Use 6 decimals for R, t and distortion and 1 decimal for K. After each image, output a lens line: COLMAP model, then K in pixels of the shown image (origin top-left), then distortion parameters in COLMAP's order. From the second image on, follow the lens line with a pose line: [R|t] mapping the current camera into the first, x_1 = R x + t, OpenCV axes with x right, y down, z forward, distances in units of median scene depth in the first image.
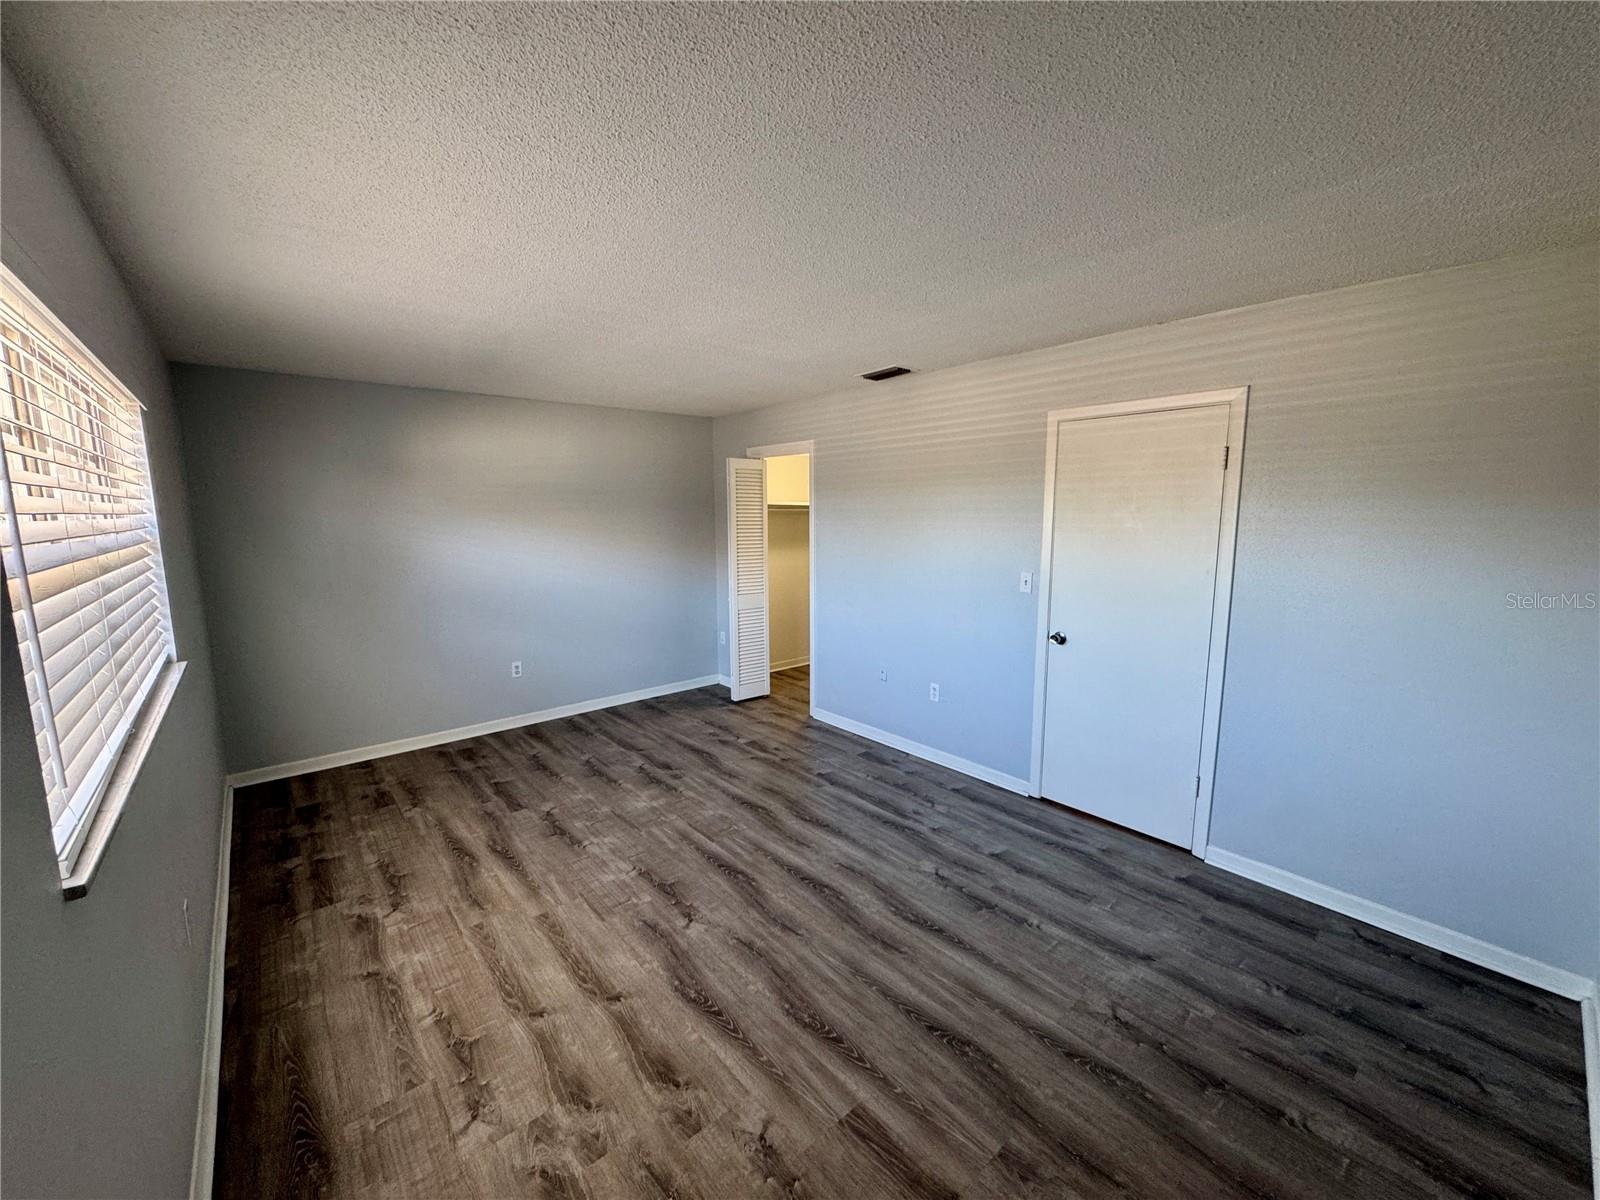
lens RADIAL K [[637.8, 0, 800.0], [0, 637.8, 600.0], [0, 0, 1]] dist [-0.003349, 0.000307]
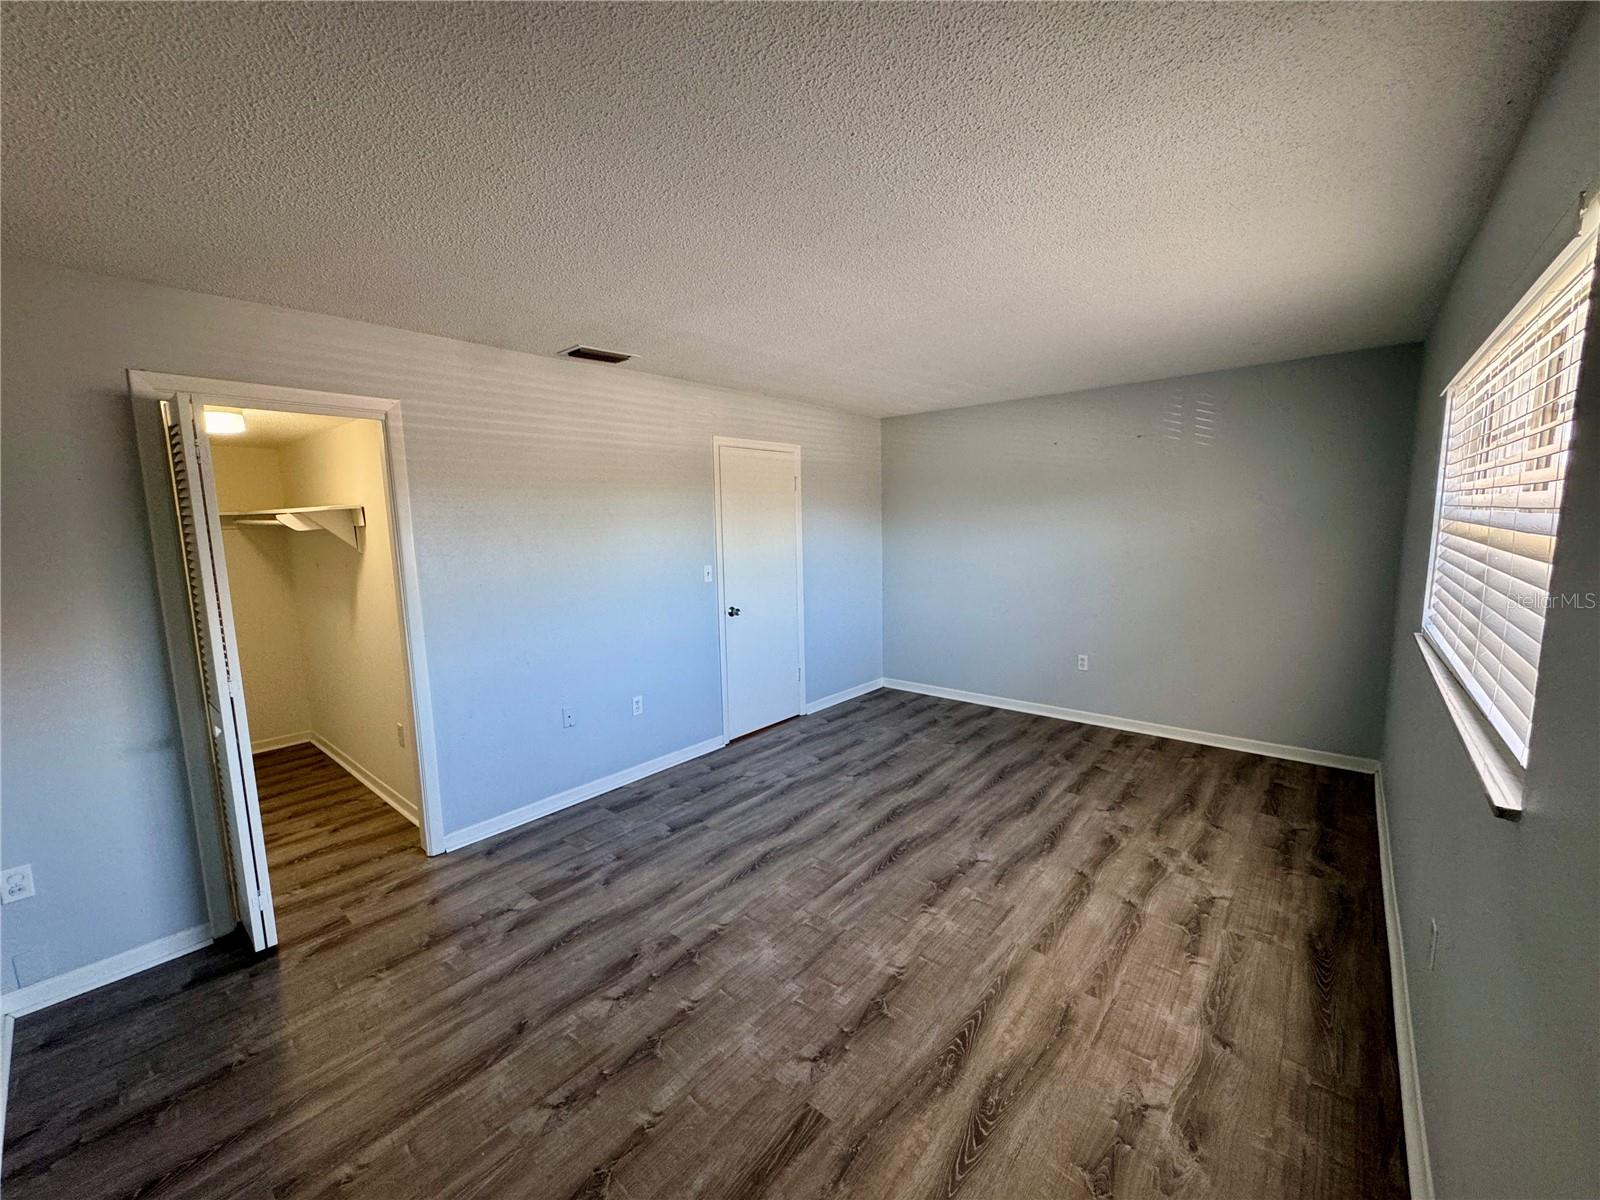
lens RADIAL K [[637.8, 0, 800.0], [0, 637.8, 600.0], [0, 0, 1]] dist [-0.003349, 0.000307]
pose [[-0.156883, -0.120757, 0.980207, -0.974573], [0.159426, 0.976384, 0.145802, -0.144274], [-0.974665, 0.179144, -0.133926, 1.128633]]
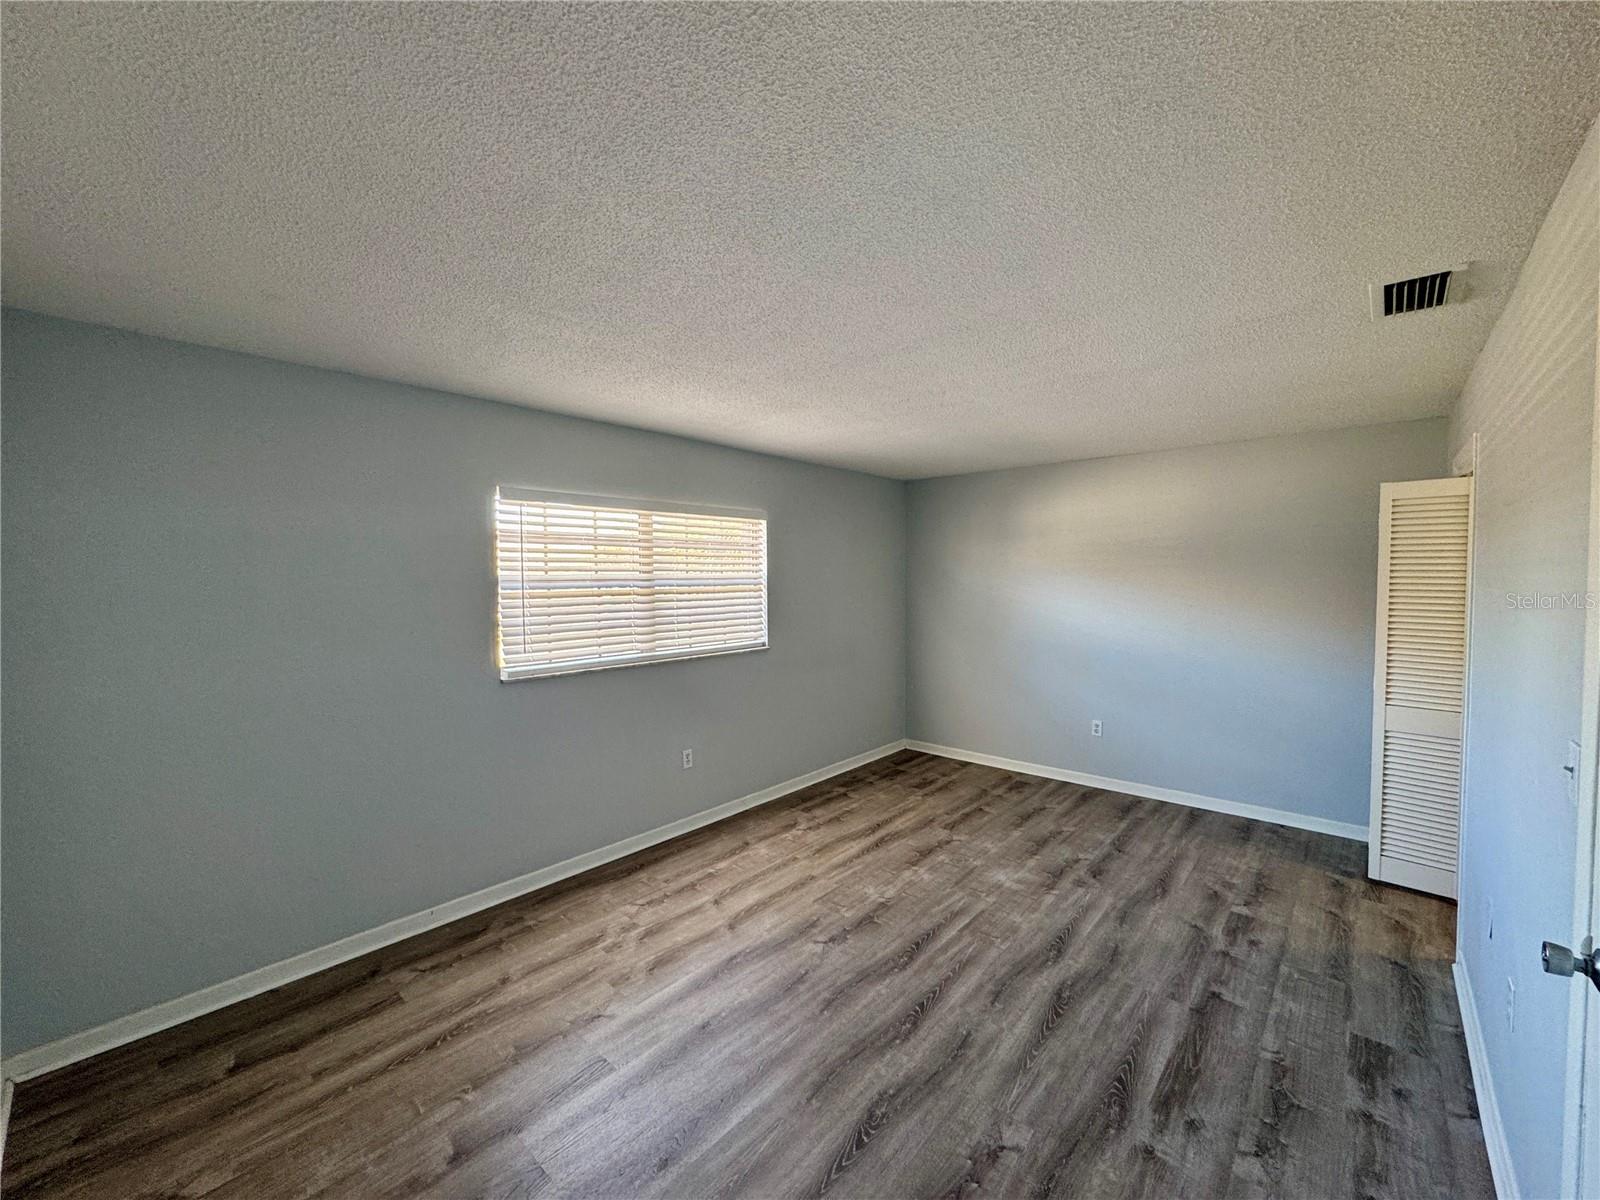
lens RADIAL K [[637.8, 0, 800.0], [0, 637.8, 600.0], [0, 0, 1]] dist [-0.003349, 0.000307]
pose [[0.130344, 0.045894, -0.990406, 0.715282], [-0.132514, 0.990772, 0.028472, -0.084263], [0.982573, 0.127531, 0.135223, 0.600214]]
